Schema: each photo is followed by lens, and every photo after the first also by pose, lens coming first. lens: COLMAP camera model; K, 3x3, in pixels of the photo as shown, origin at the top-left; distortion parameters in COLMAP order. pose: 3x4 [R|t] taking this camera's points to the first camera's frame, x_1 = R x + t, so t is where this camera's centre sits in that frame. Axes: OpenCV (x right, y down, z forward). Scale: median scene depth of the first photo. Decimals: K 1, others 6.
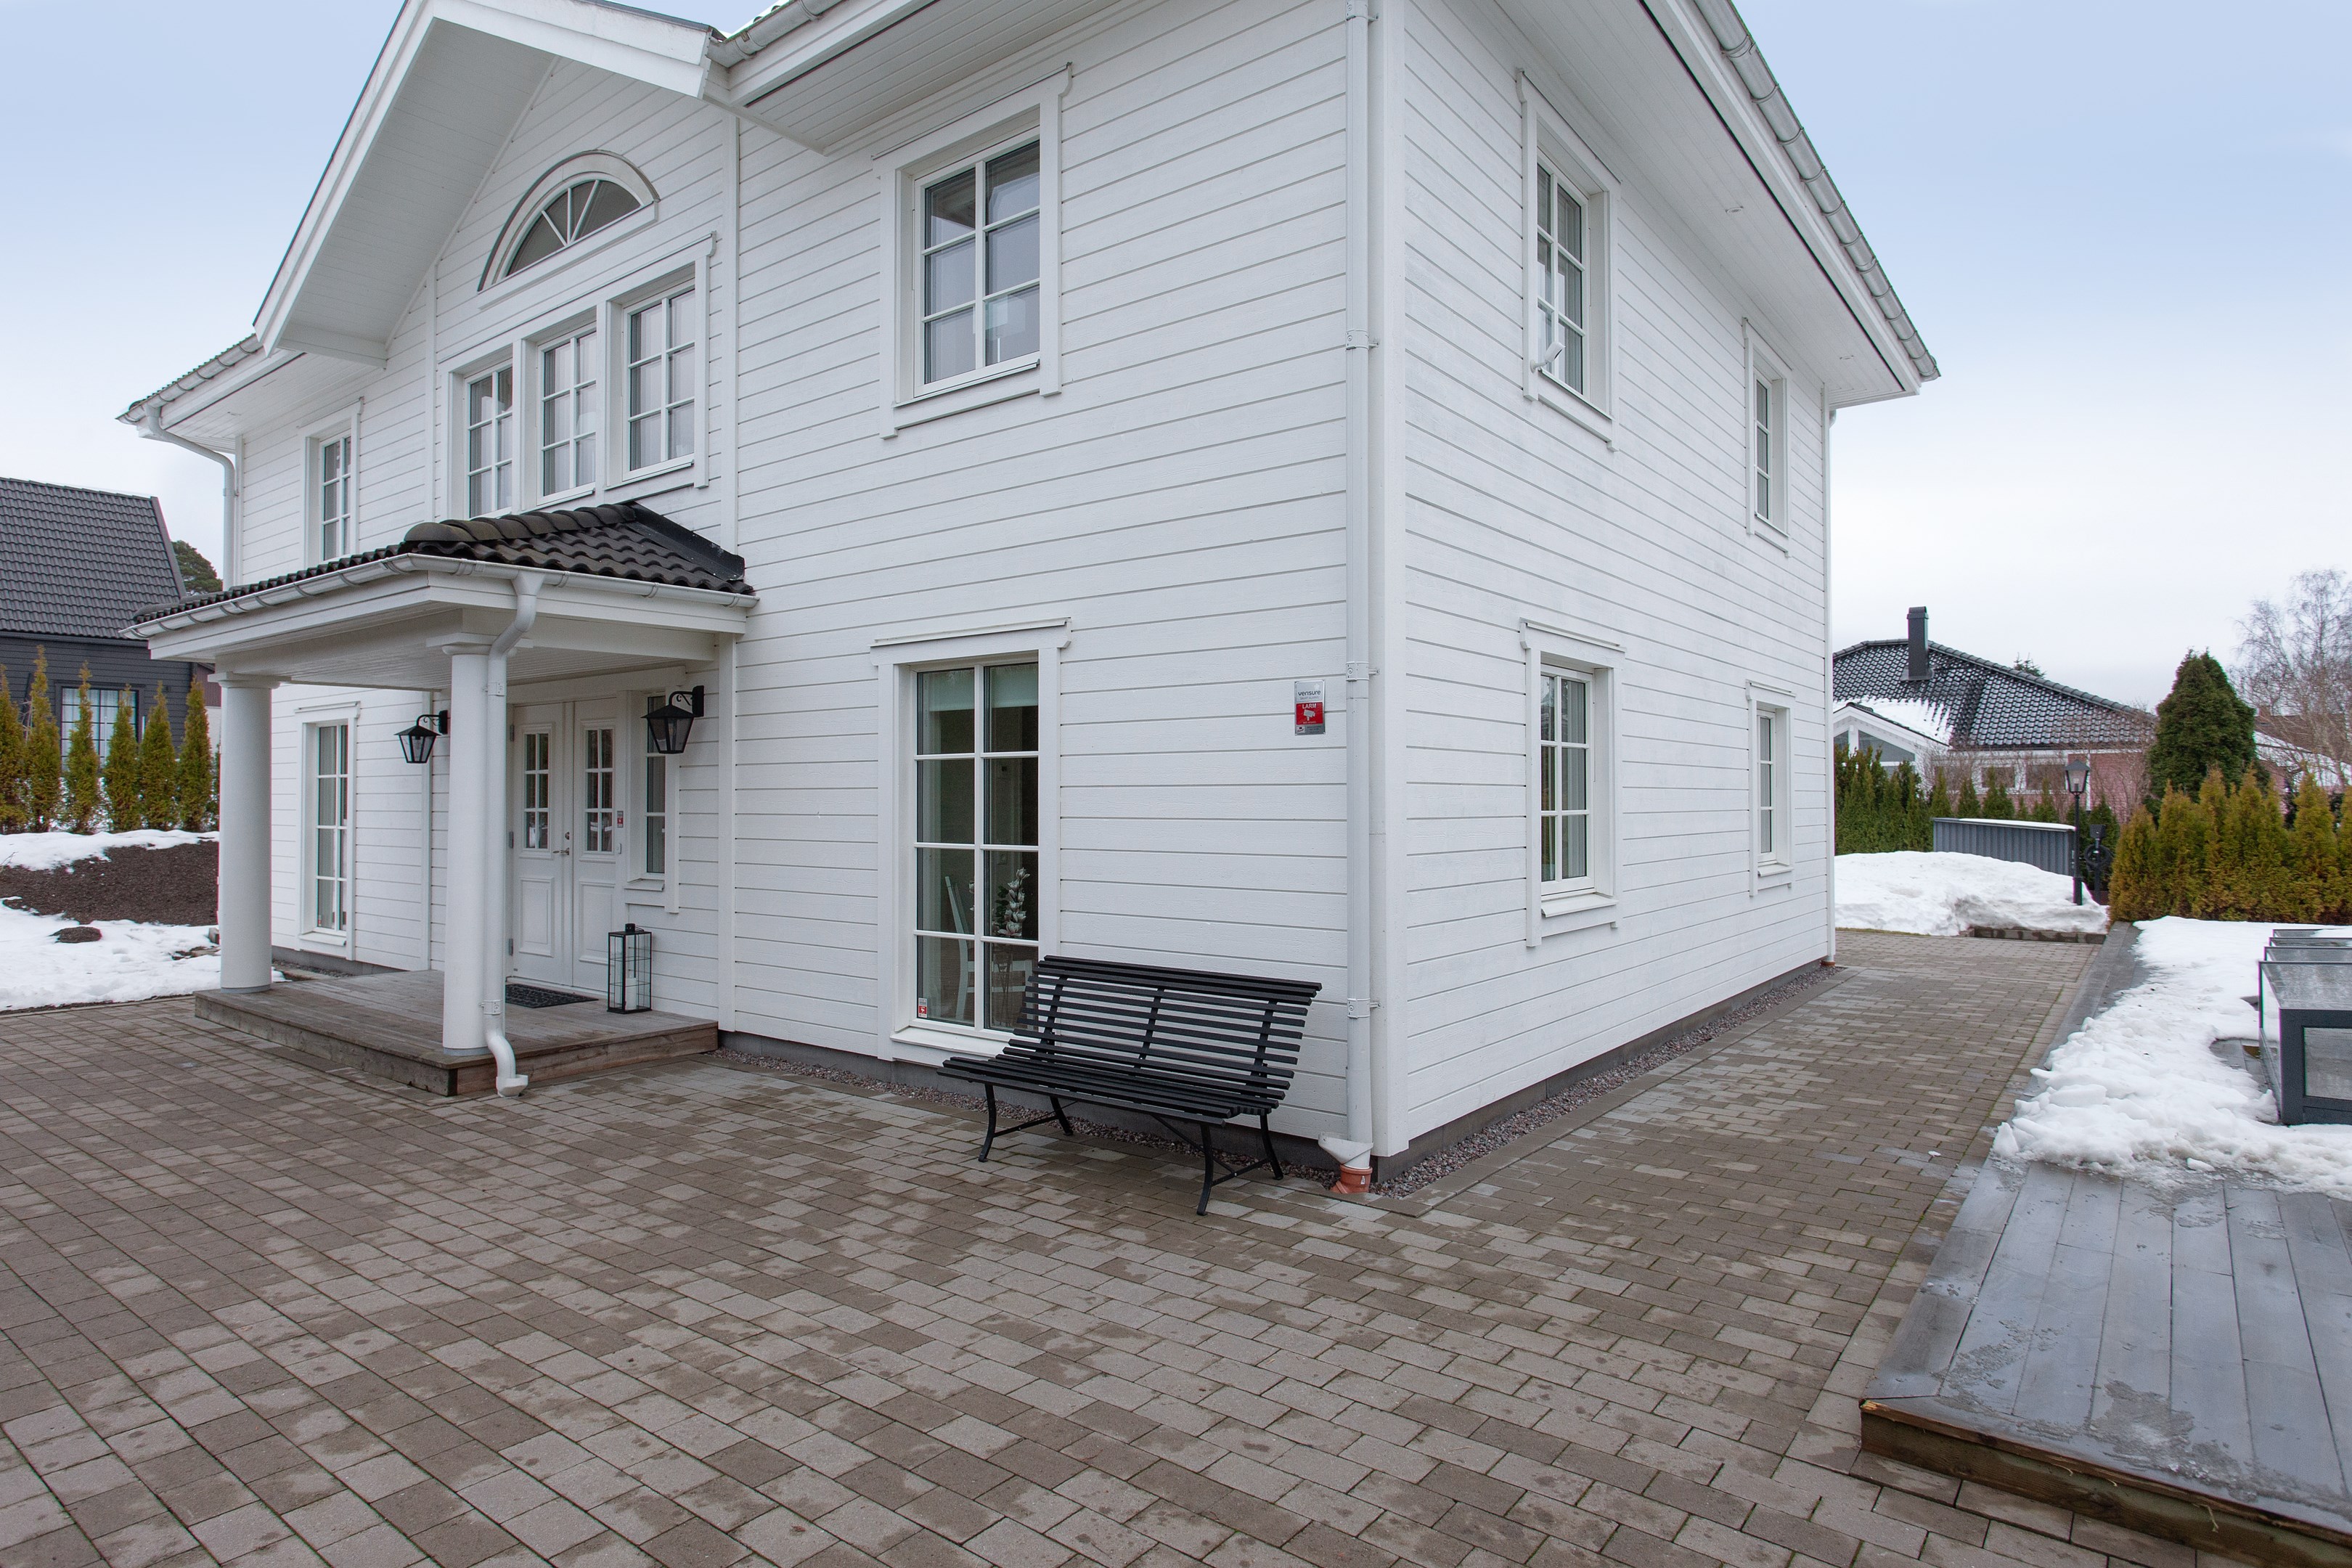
lens RADIAL K [[1300.4, 0, 1174.3], [0, 1300.4, 790.8], [0, 0, 1]] dist [0.002803, 0.000464]
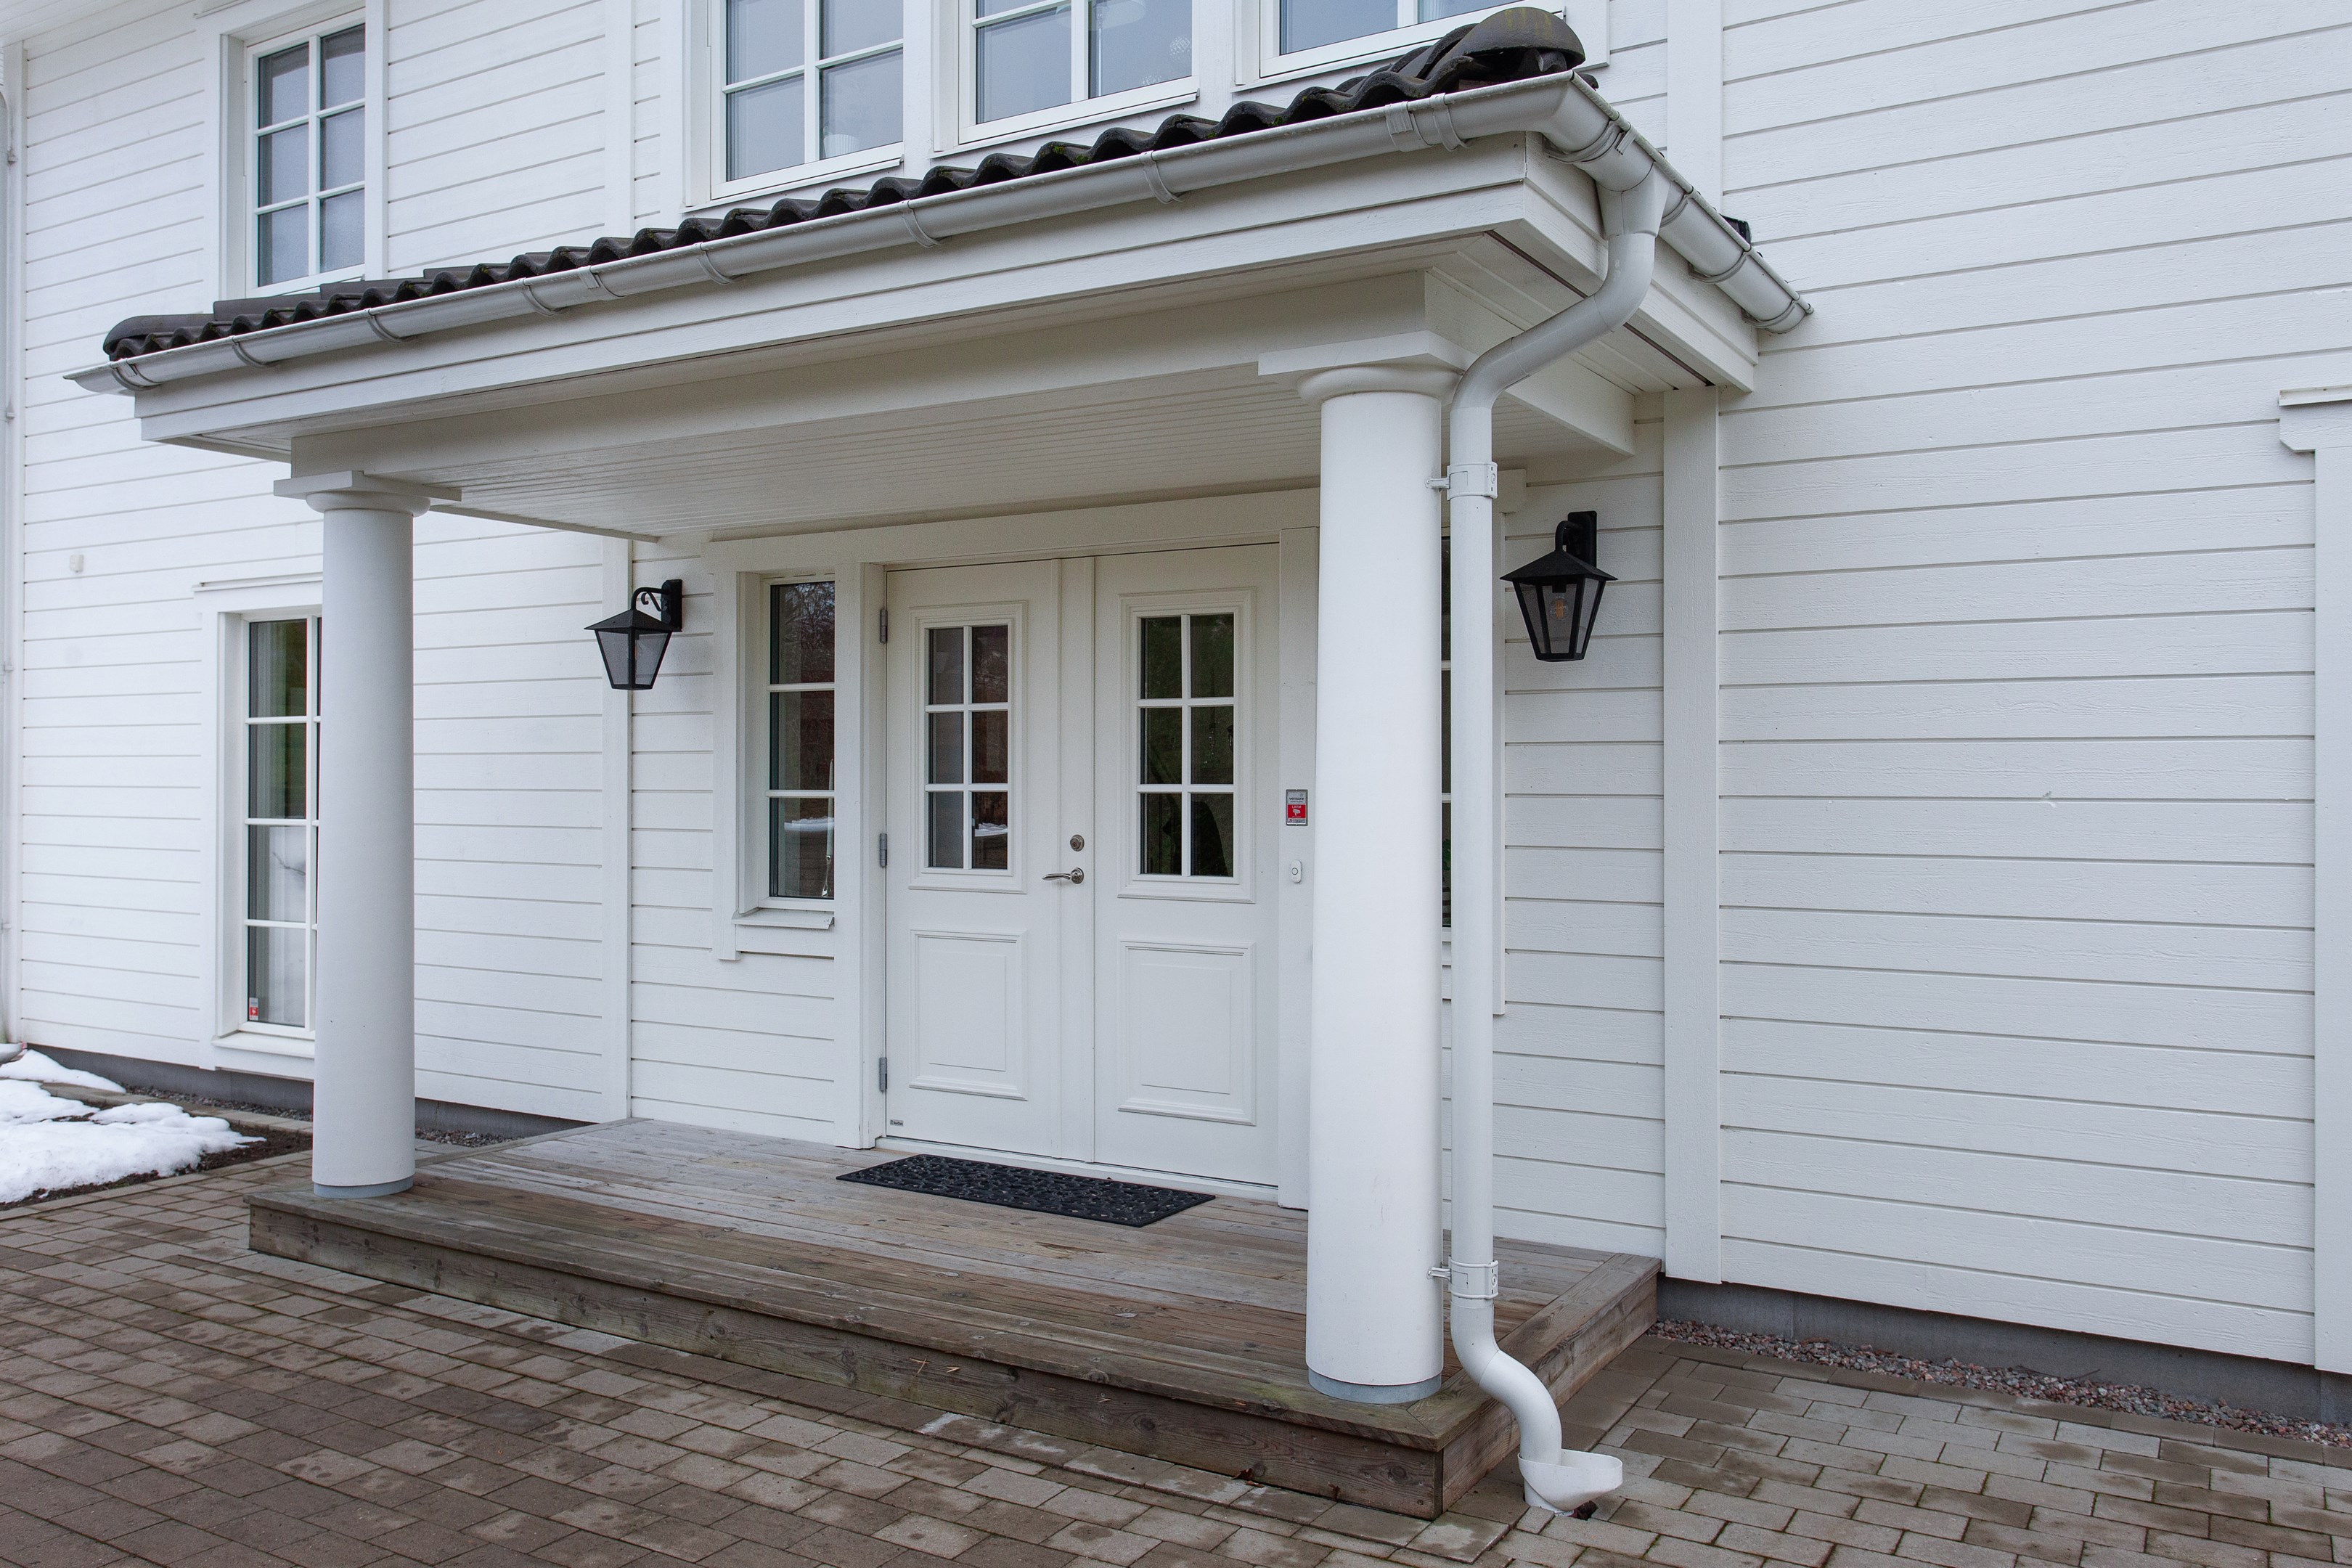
lens RADIAL K [[1836.6, 0, 1177.0], [0, 1836.6, 778.0], [0, 0, 1]] dist [0.014169, 0.002412]
pose [[0.992854, 0.005258, 0.119220, -0.505964], [-0.005809, 0.999974, 0.004276, 0.008235], [-0.119195, -0.004938, 0.992859, 0.335049]]
